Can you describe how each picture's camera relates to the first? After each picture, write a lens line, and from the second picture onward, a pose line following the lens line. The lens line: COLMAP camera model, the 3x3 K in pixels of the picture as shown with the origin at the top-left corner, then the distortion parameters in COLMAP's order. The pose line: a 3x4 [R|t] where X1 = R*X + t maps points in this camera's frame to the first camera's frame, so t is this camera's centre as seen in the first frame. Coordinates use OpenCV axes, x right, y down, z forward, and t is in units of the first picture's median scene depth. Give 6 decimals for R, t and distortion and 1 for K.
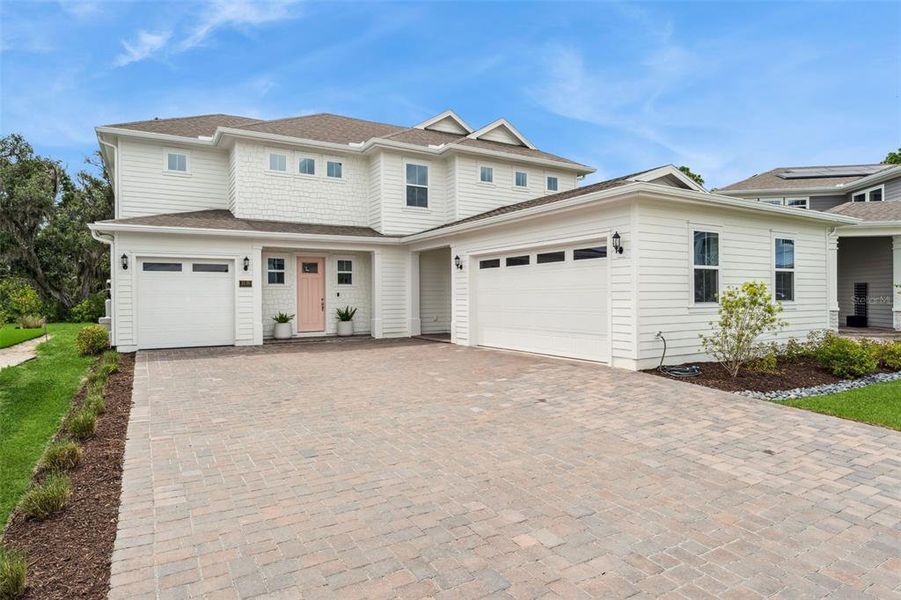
lens RADIAL K [[469.1, 0, 427.4], [0, 469.1, 300.8], [0, 0, 1]] dist [-0.005045, -0.001491]
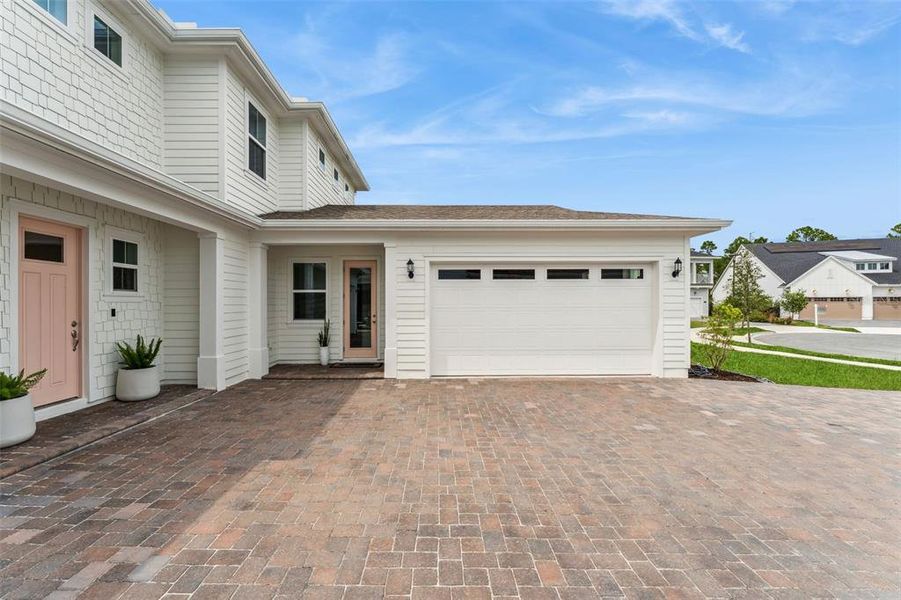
lens RADIAL K [[395.5, 0, 441.6], [0, 395.5, 308.7], [0, 0, 1]] dist [-0.001005, -0.000657]
pose [[0.507399, 0.008275, 0.861671, -0.365992], [0.012706, 0.999773, -0.017083, -0.006305], [-0.861618, 0.019616, 0.507179, 0.527456]]
